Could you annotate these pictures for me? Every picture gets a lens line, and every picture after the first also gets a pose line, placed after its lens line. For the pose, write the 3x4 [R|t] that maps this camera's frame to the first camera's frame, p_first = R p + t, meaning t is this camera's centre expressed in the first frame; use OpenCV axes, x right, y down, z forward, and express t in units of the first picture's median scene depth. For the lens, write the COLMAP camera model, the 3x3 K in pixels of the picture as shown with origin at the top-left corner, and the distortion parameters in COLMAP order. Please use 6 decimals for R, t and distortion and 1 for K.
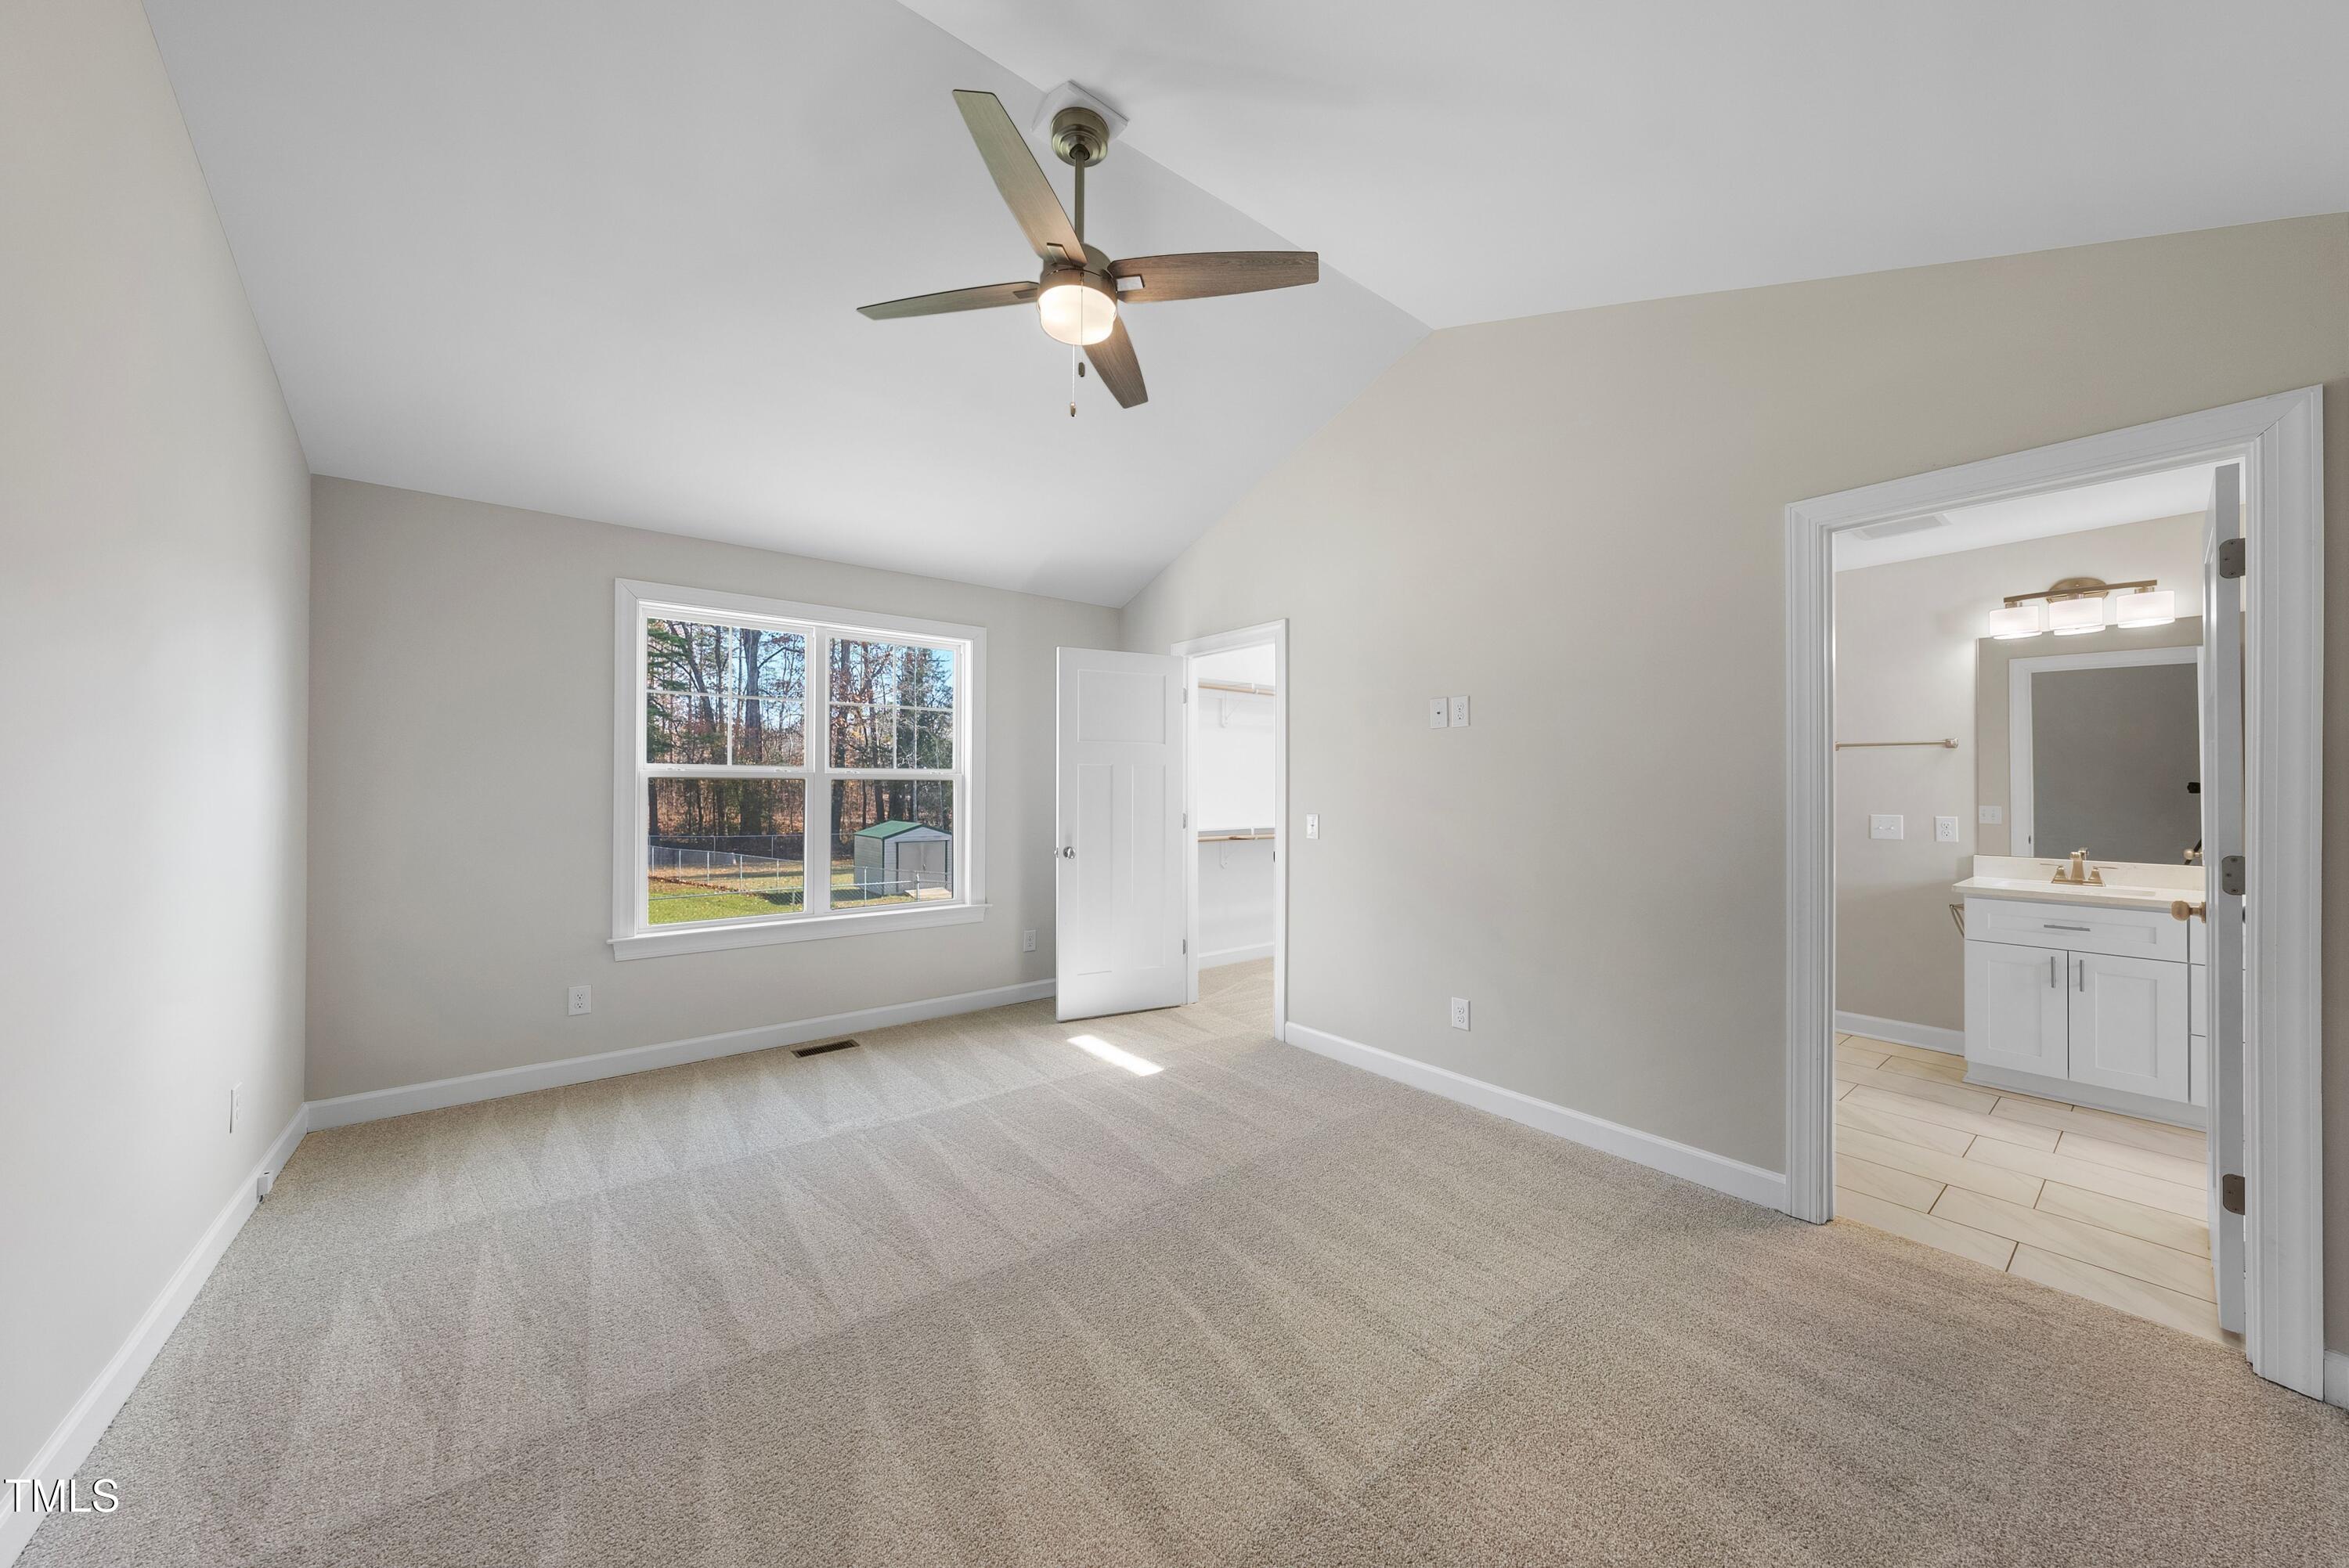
lens RADIAL K [[838.6, 0, 1181.1], [0, 838.6, 762.5], [0, 0, 1]] dist [-0.000295, -0.000015]
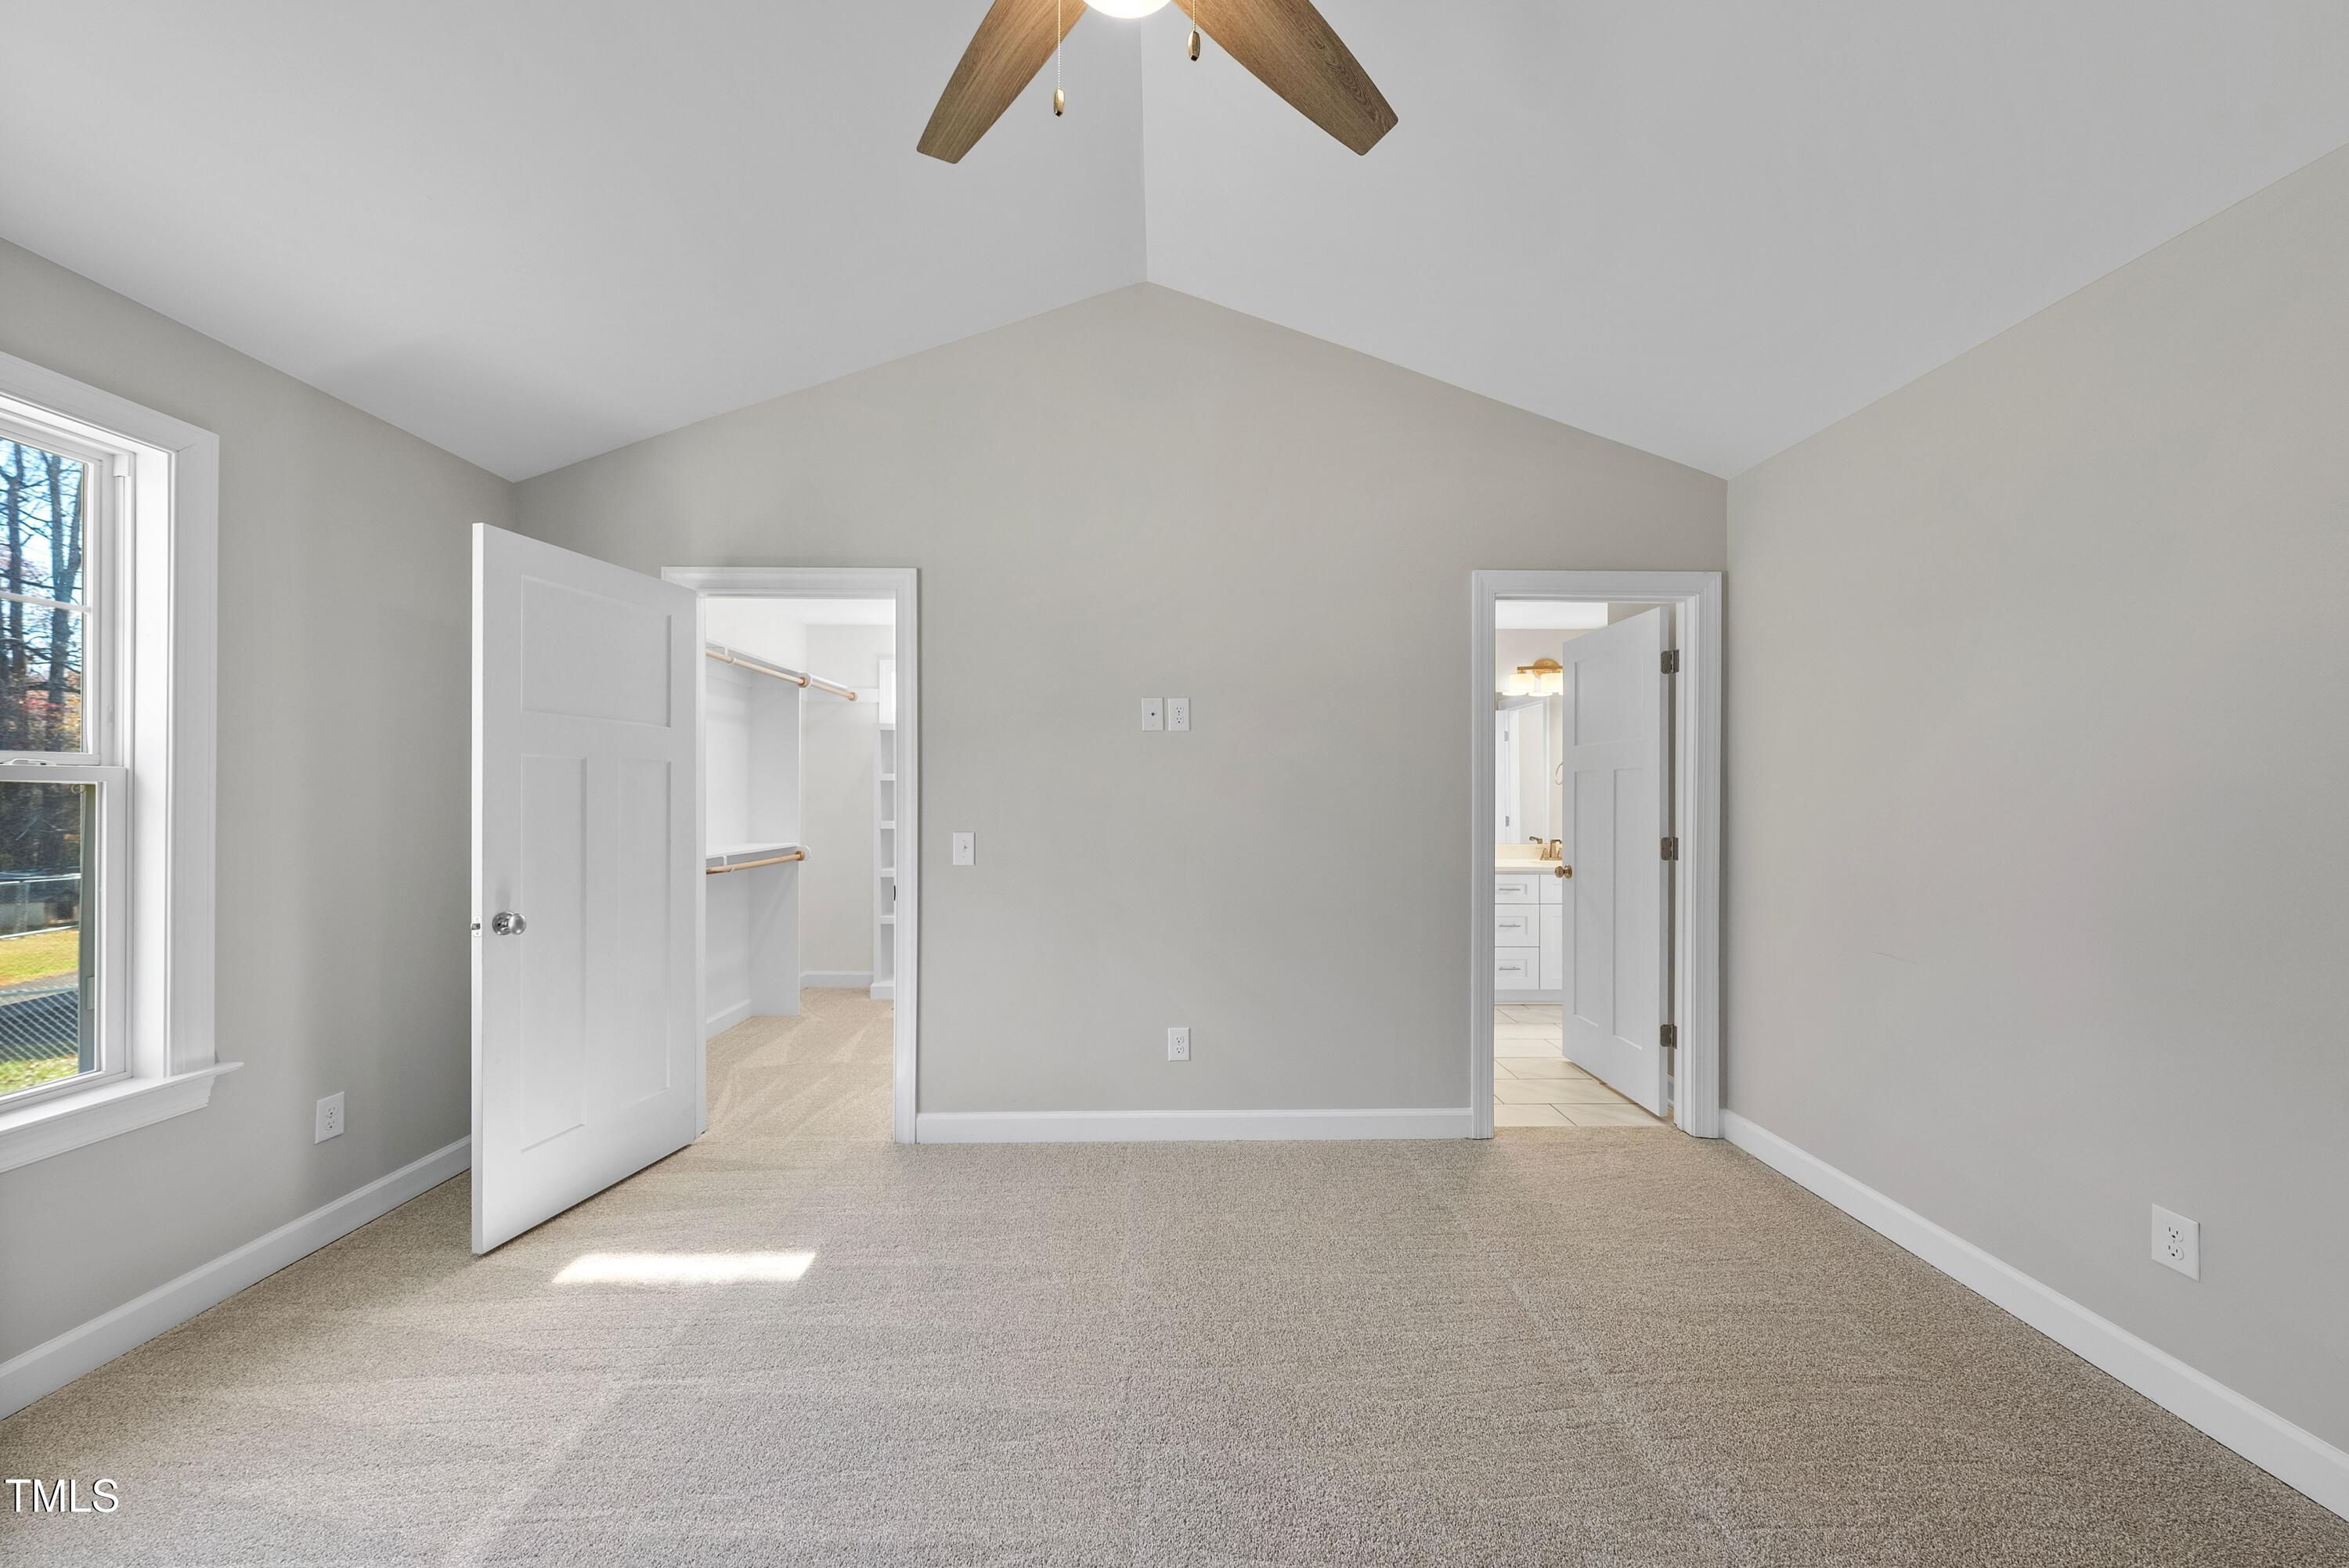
lens RADIAL K [[818.6, 0, 1180.2], [0, 818.6, 781.3], [0, 0, 1]] dist [0.000322, -0.000032]
pose [[0.591522, 0.011103, 0.806212, -0.345403], [-0.024158, 0.999700, 0.003957, 0.007903], [-0.805927, -0.021817, 0.591613, 0.421342]]
